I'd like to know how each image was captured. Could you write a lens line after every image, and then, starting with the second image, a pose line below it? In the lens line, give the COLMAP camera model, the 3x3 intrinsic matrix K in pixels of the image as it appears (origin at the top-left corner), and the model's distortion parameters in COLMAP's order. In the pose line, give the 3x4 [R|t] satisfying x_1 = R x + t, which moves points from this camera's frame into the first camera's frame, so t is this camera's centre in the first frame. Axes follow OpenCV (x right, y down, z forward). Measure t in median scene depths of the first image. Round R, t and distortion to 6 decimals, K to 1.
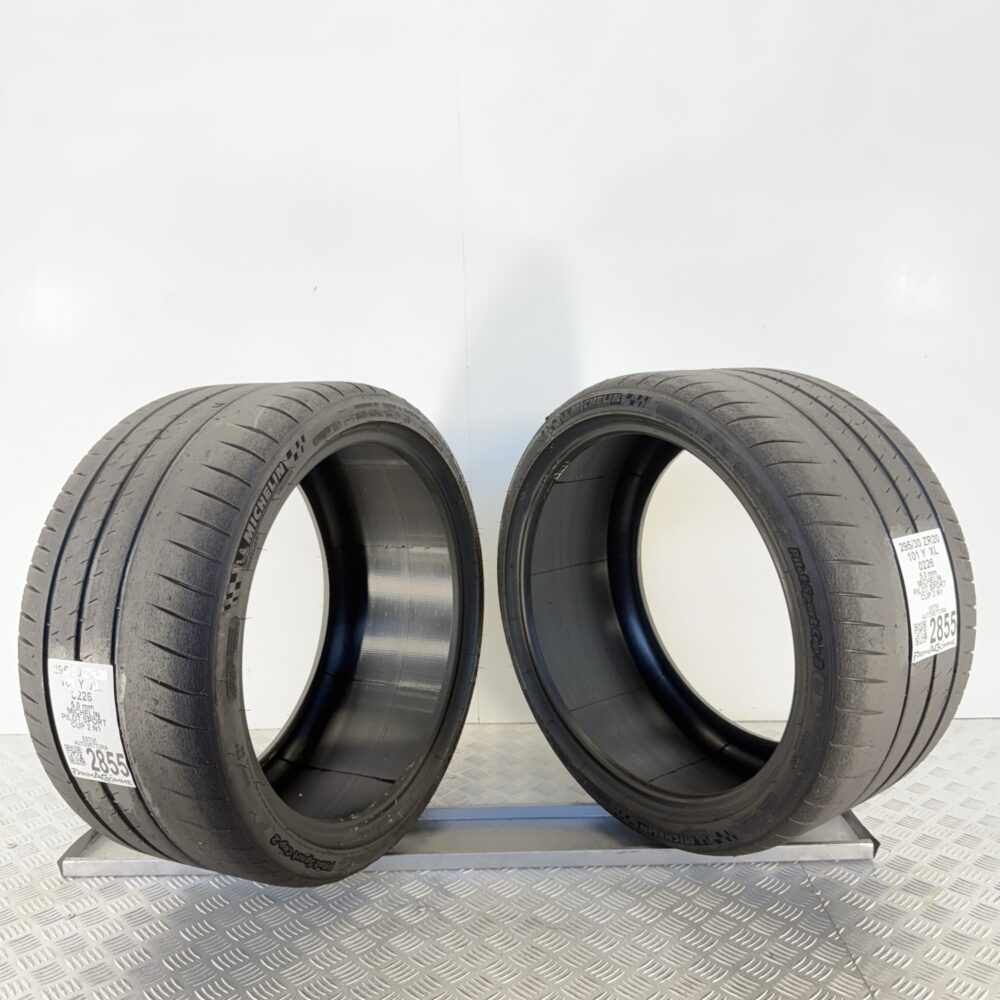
lens RADIAL K [[935.1, 0, 500.0], [0, 935.1, 500.0], [0, 0, 1]] dist [0.165408, -0.396015]
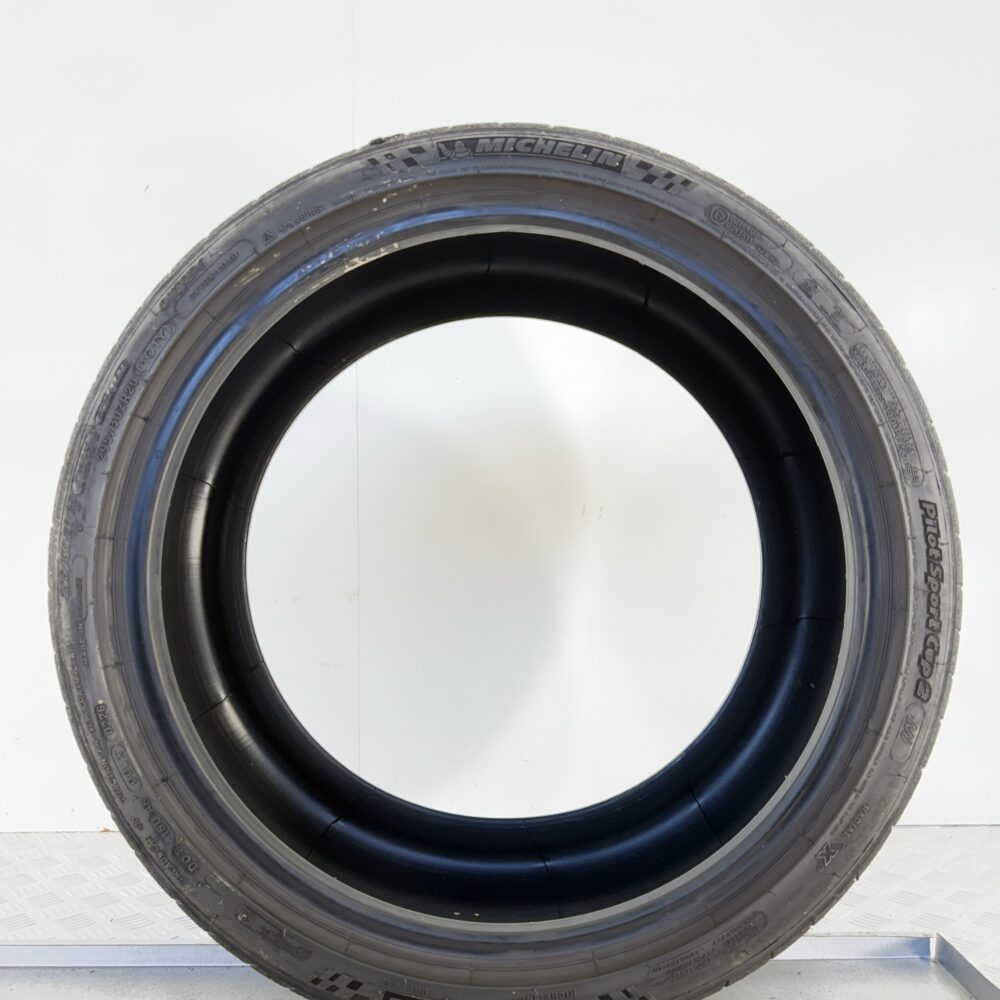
lens RADIAL K [[935.1, 0, 500.0], [0, 935.1, 500.0], [0, 0, 1]] dist [0.165408, -0.396015]
pose [[0.560219, 0.250576, 0.789536, -0.289284], [-0.202648, 0.965645, -0.162679, 0.178861], [-0.803174, -0.068862, 0.591751, 0.744628]]
